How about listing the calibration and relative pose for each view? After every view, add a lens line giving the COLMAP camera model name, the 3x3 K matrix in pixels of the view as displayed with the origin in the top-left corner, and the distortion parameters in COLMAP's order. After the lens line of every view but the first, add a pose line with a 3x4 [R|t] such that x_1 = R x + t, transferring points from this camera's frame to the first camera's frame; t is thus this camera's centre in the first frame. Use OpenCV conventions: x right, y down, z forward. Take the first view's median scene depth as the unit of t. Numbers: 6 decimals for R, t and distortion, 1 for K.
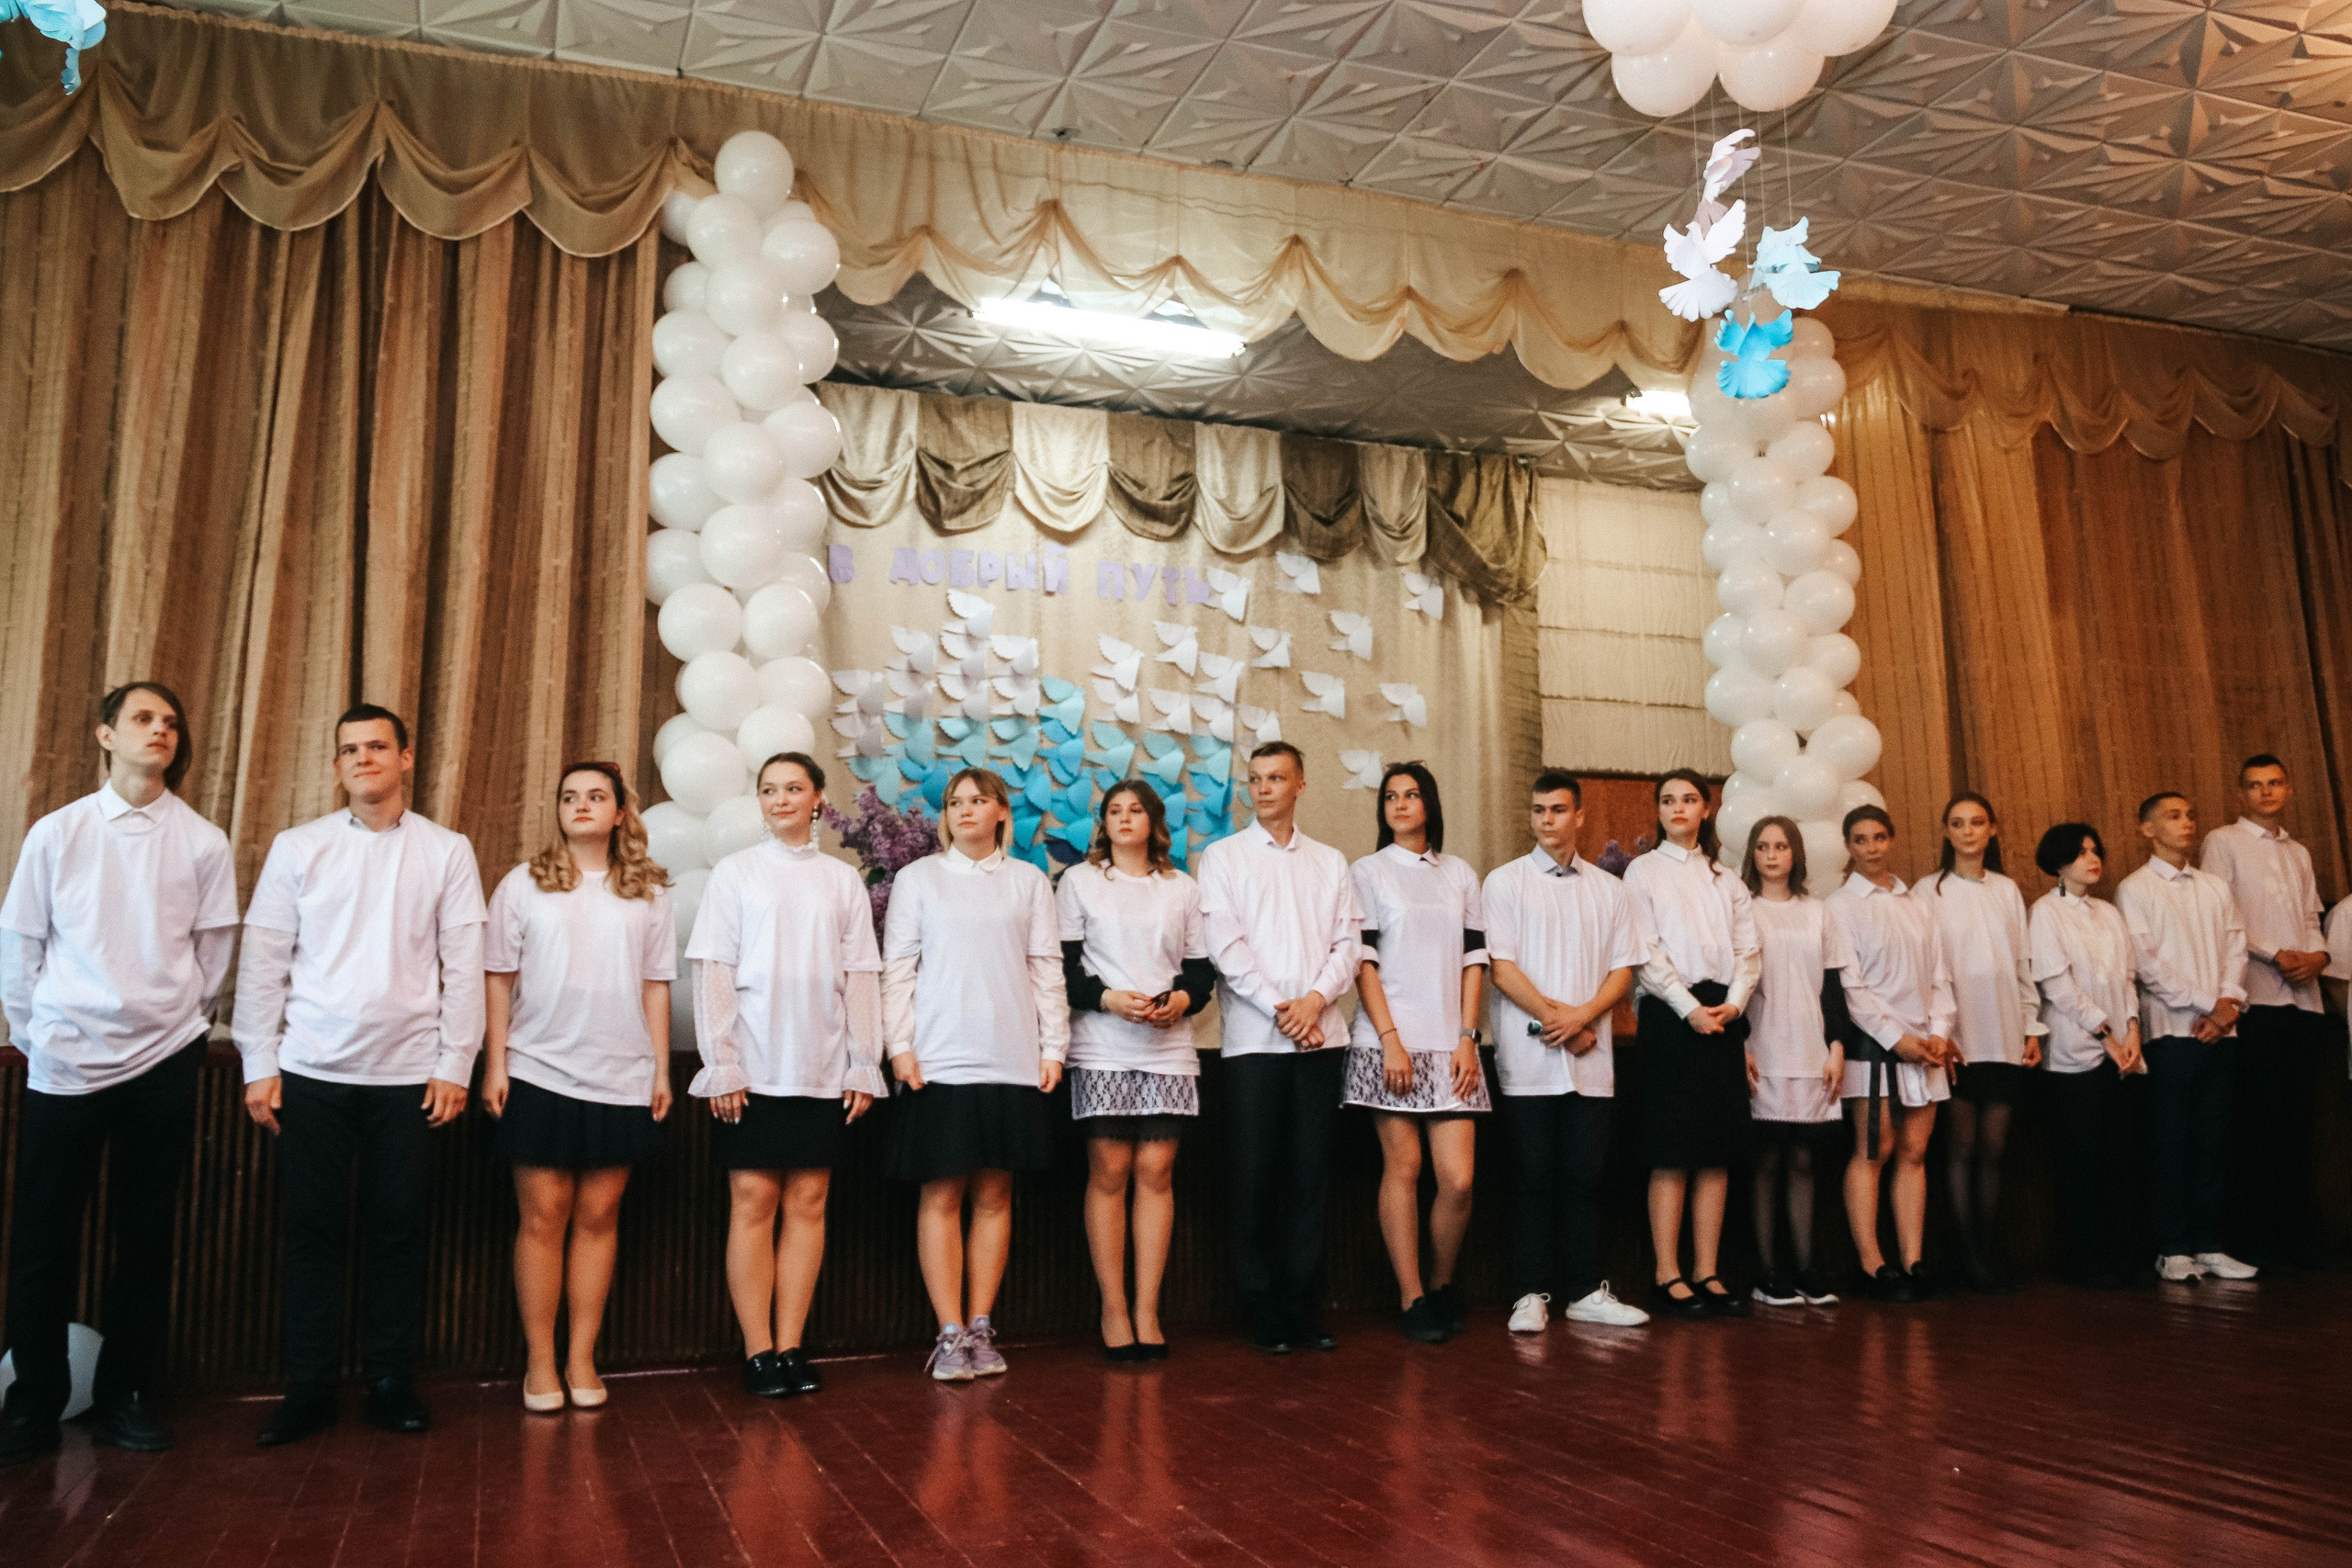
lens RADIAL K [[1950.4, 0, 1176.0], [0, 1950.4, 784.0], [0, 0, 1]] dist [-0.078628, -0.003051]
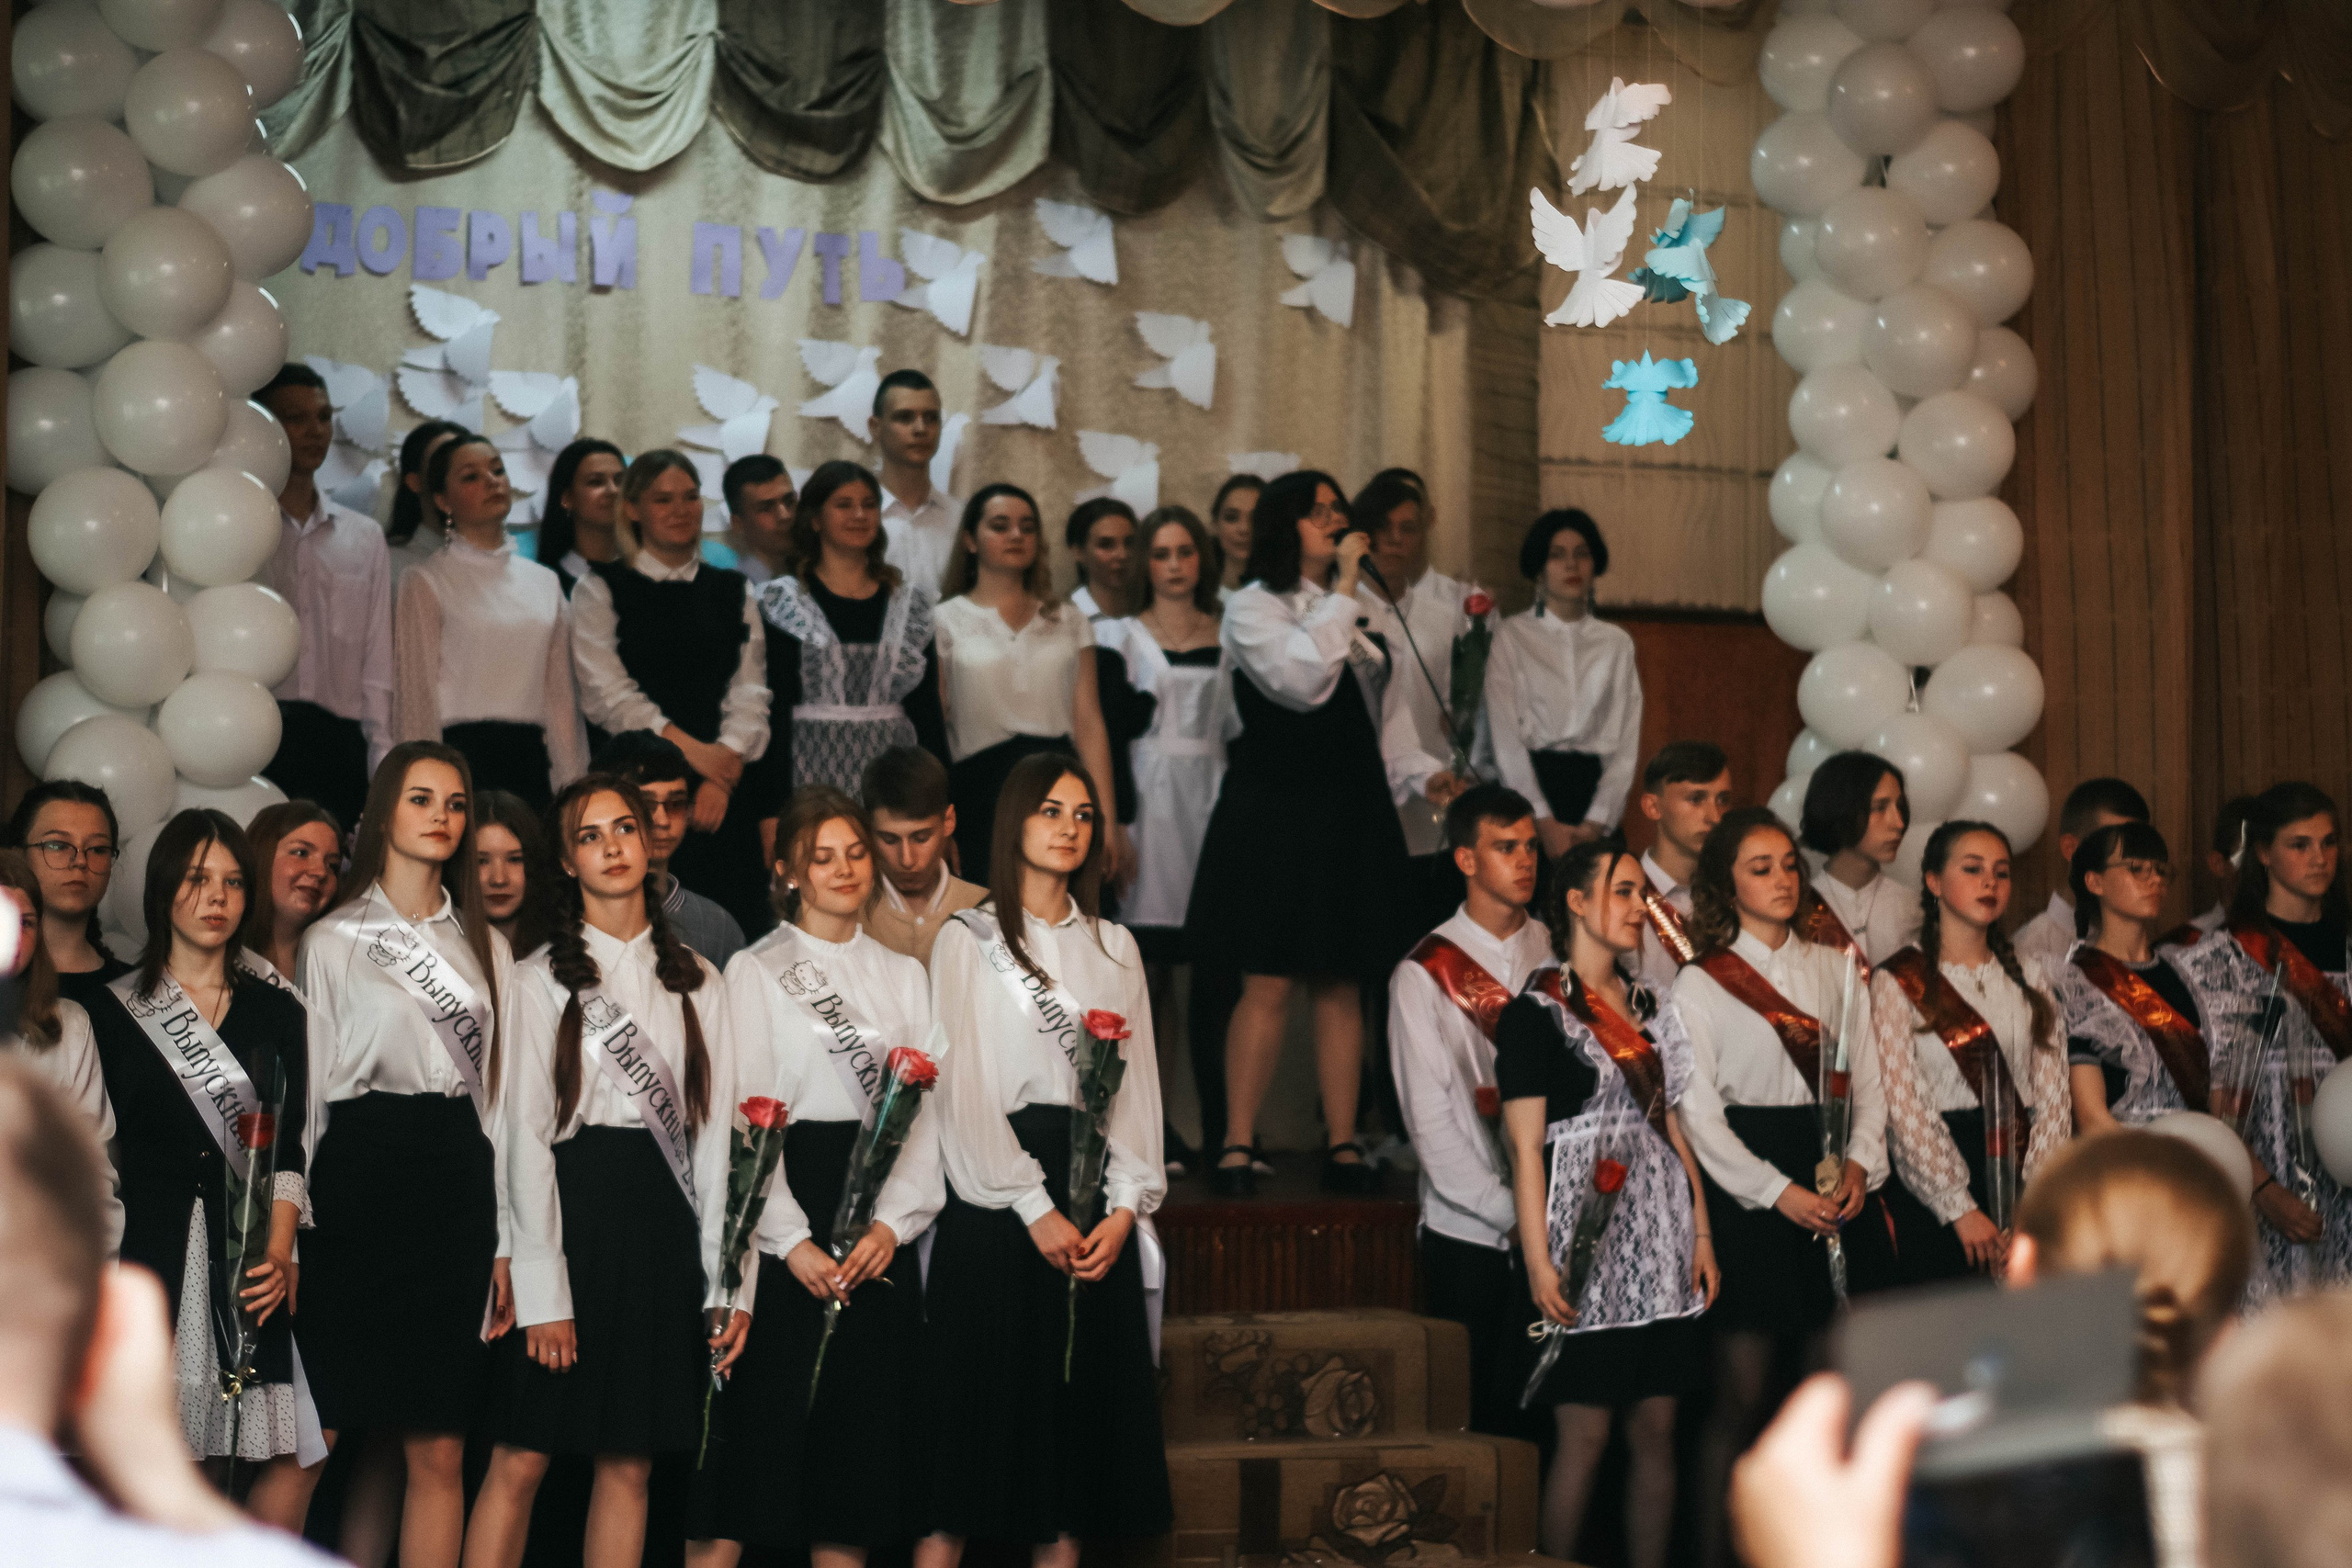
lens RADIAL K [[5564.6, 0, 1176.0], [0, 5564.6, 784.0], [0, 0, 1]] dist [-0.078674, -0.248510]
pose [[0.996990, 0.017742, 0.075472, -0.020368], [-0.025686, 0.994074, 0.105624, -0.123804], [-0.073151, -0.107245, 0.991538, -0.498783]]
